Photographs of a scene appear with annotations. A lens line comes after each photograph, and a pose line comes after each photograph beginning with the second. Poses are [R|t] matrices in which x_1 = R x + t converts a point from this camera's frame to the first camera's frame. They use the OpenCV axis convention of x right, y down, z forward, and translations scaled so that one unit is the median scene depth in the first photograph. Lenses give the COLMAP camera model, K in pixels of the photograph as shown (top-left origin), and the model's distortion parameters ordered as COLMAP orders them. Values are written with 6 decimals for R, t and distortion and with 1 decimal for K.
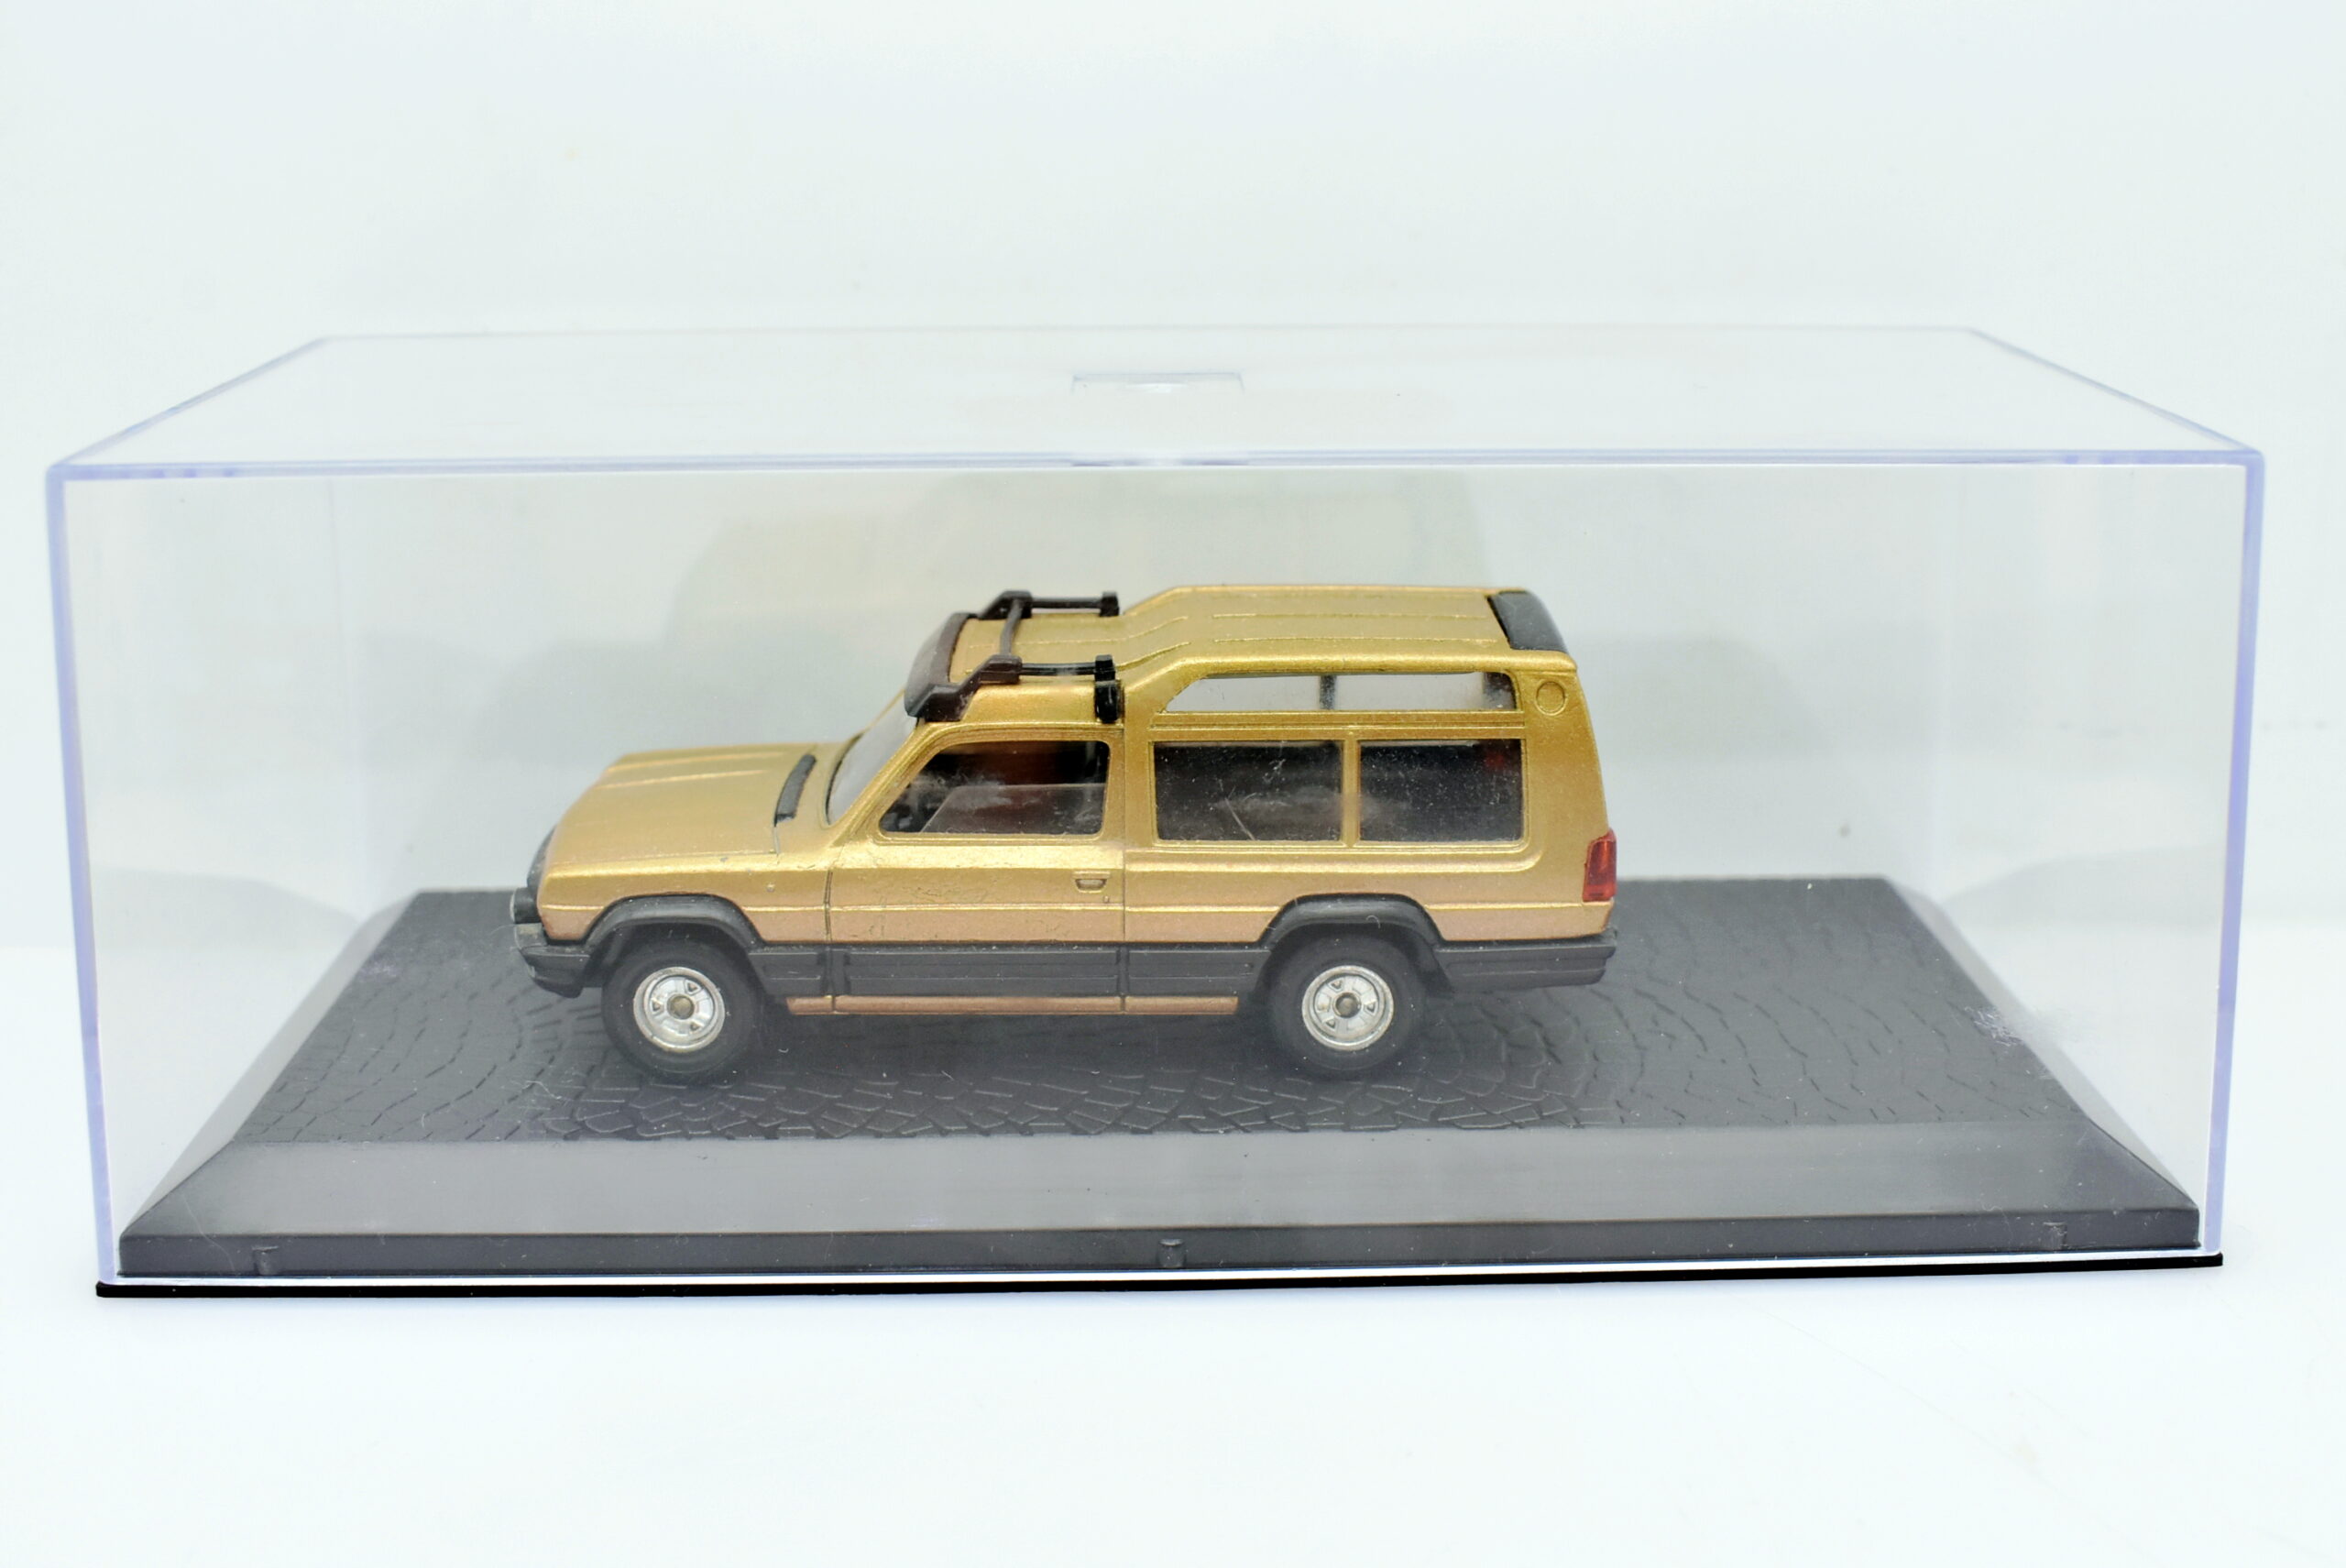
lens RADIAL K [[2482.0, 0, 1169.7], [0, 2482.0, 782.4], [0, 0, 1]] dist [-0.077934, 0.000000]
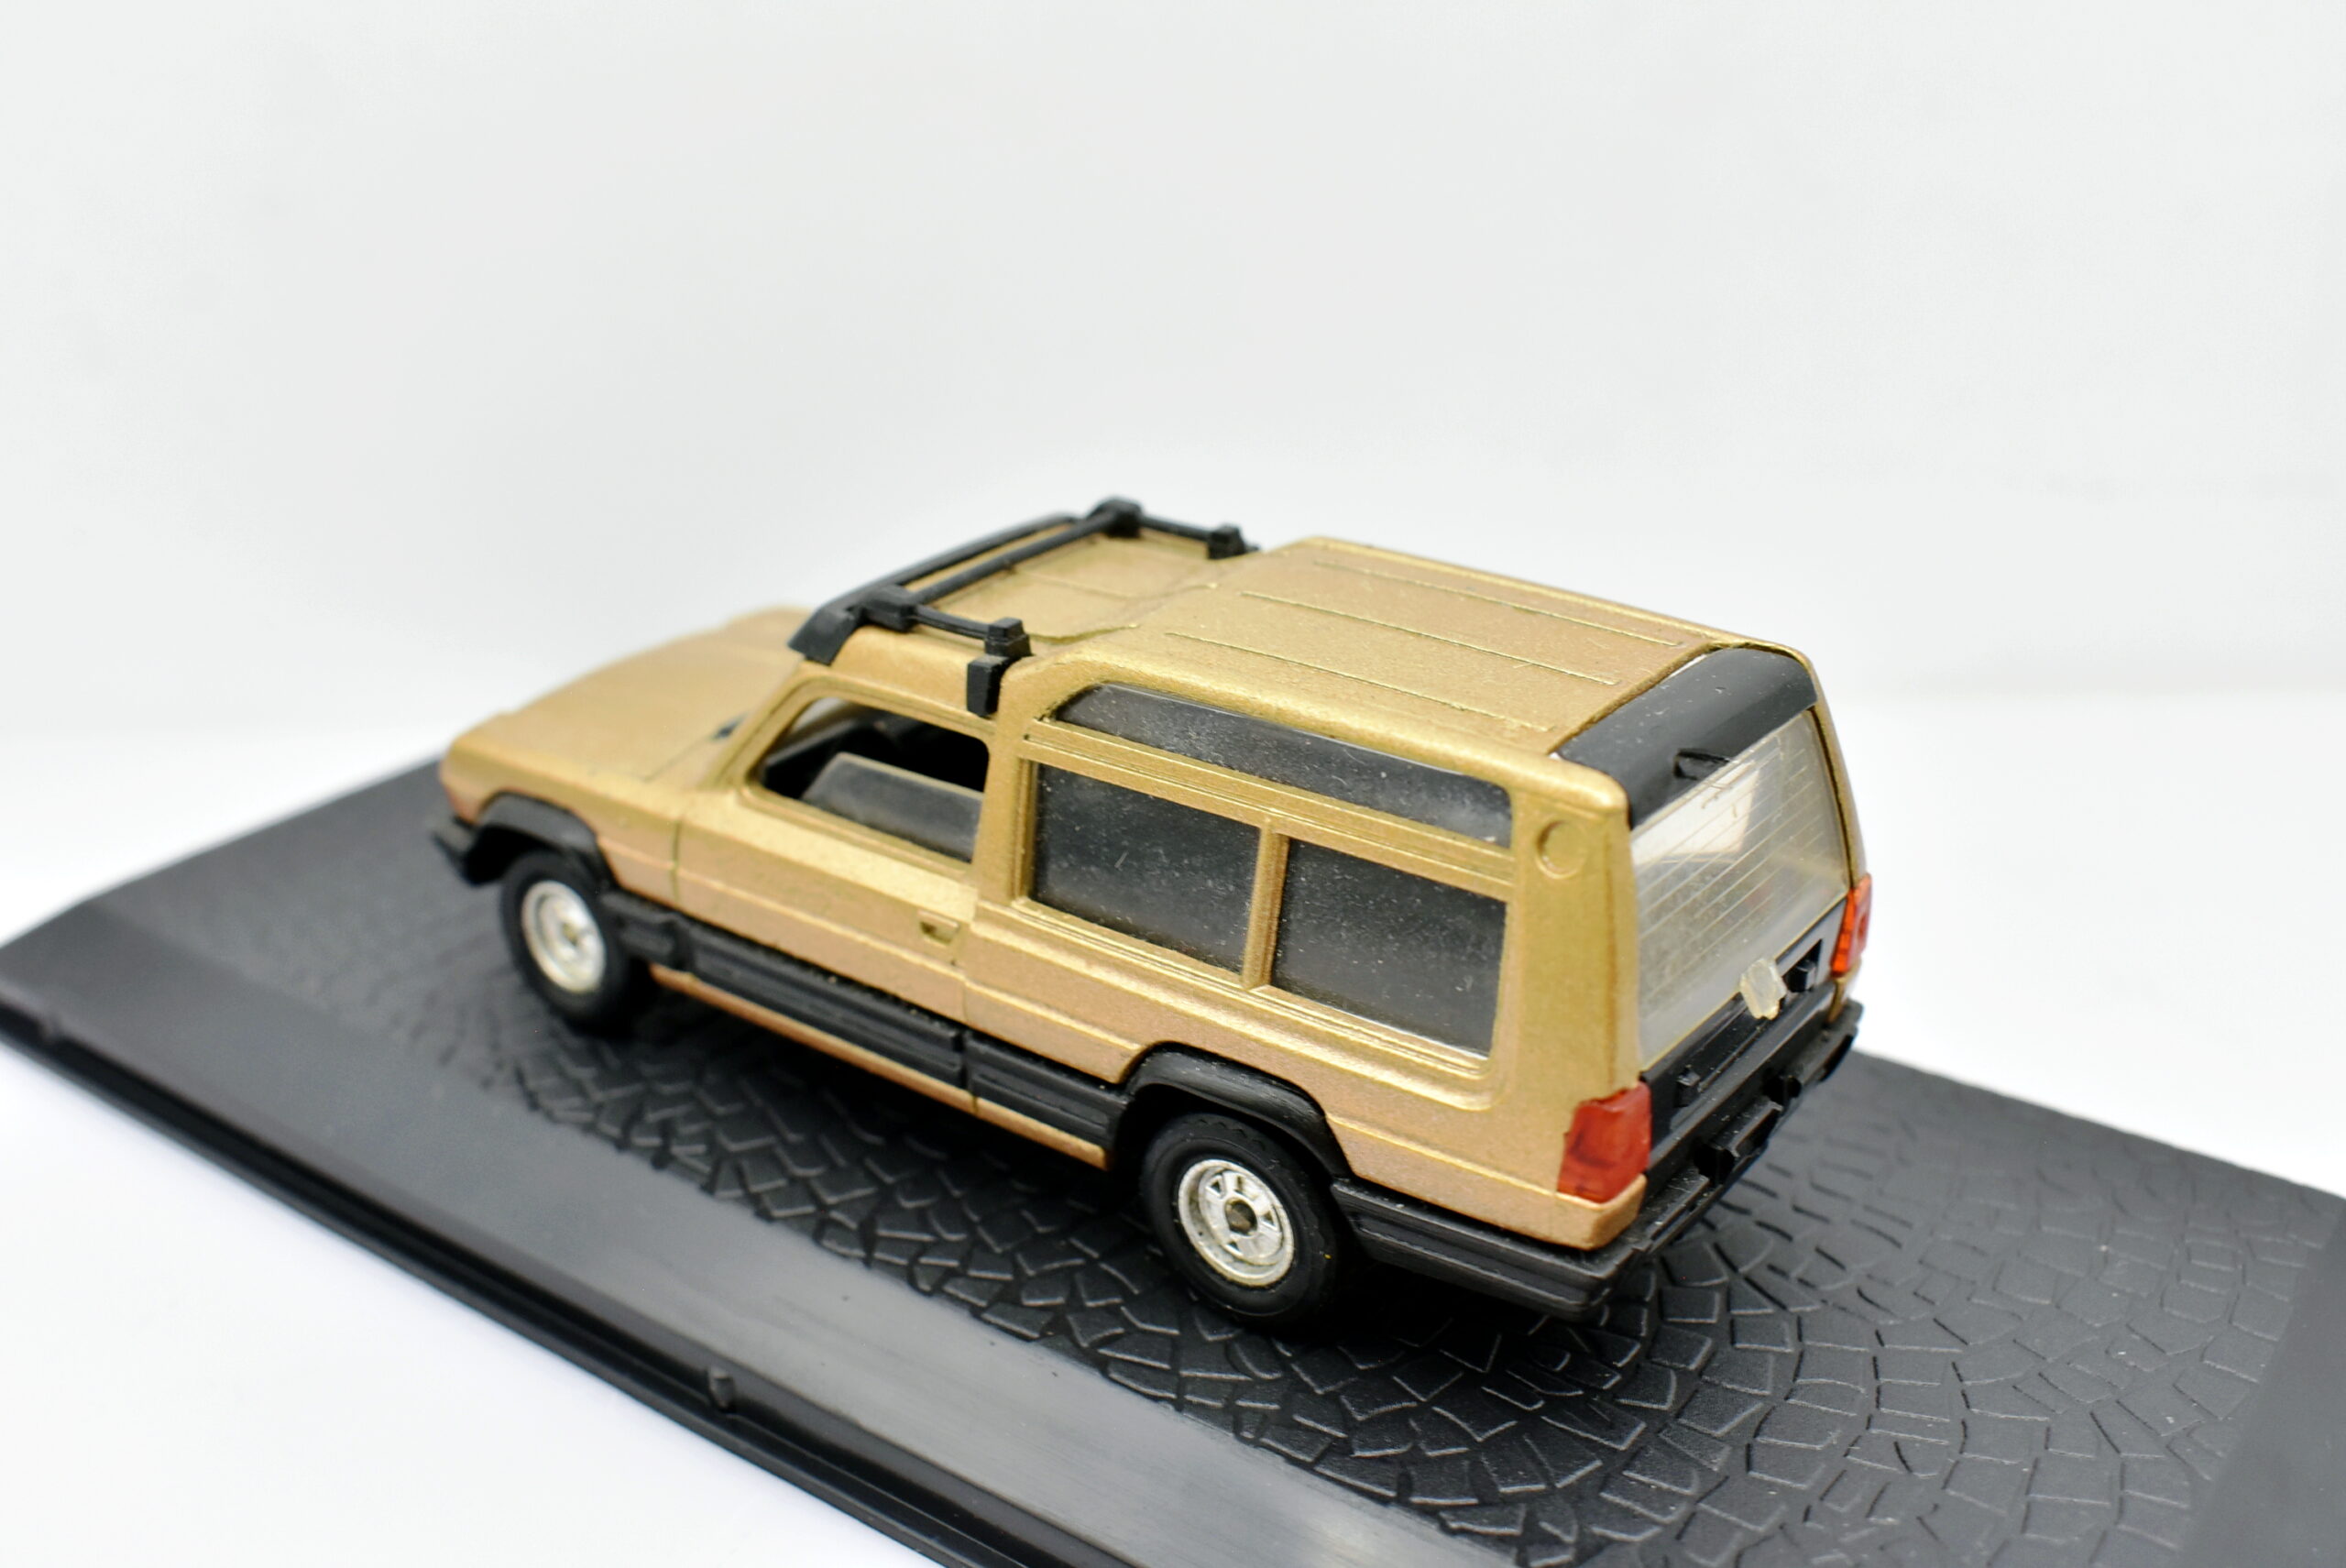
lens RADIAL K [[2482.0, 0, 1176.0], [0, 2482.0, 772.5], [0, 0, 1]] dist [-0.077934, 0.000000]
pose [[0.797917, 0.244354, -0.551017, 0.397529], [-0.192370, 0.969573, 0.151398, -0.122362], [0.571246, -0.014804, 0.820645, 0.460201]]
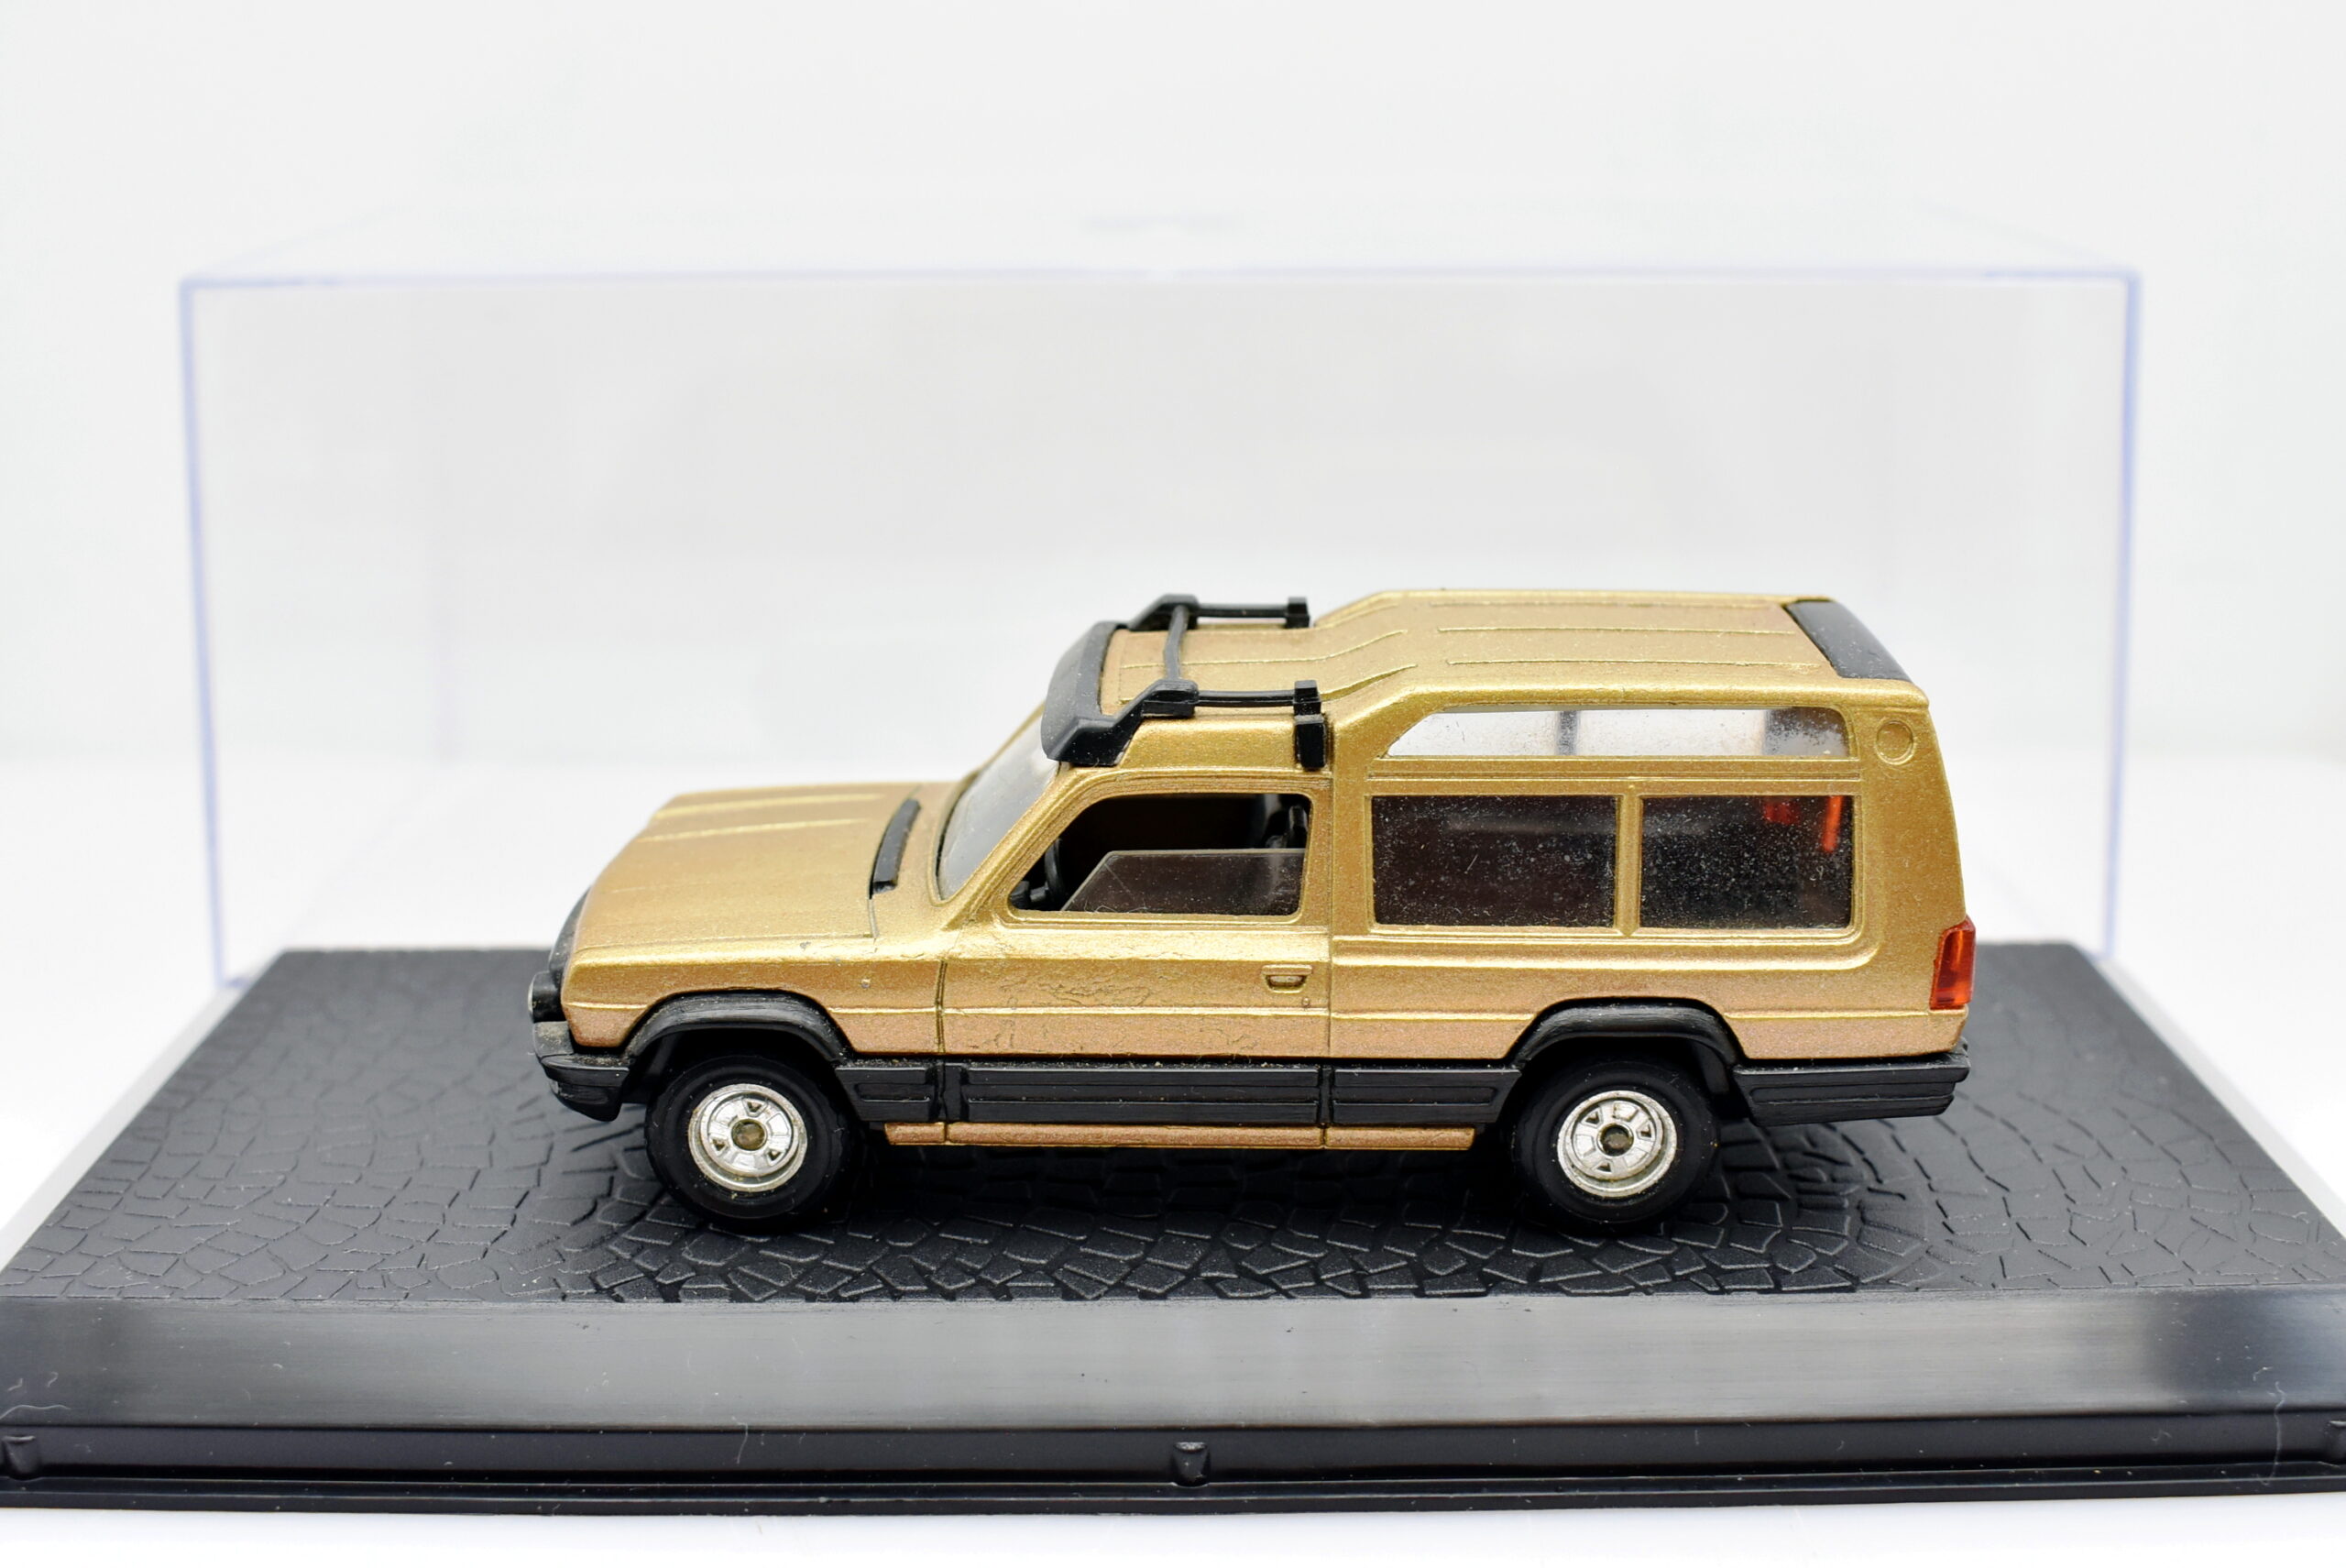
lens RADIAL K [[2482.0, 0, 1196.4], [0, 2482.0, 791.6], [0, 0, 1]] dist [-0.077934, 0.000000]
pose [[0.999799, 0.008507, -0.018130, -0.045737], [-0.008470, 0.999962, 0.002154, -0.018557], [0.018148, -0.002000, 0.999833, 0.238751]]
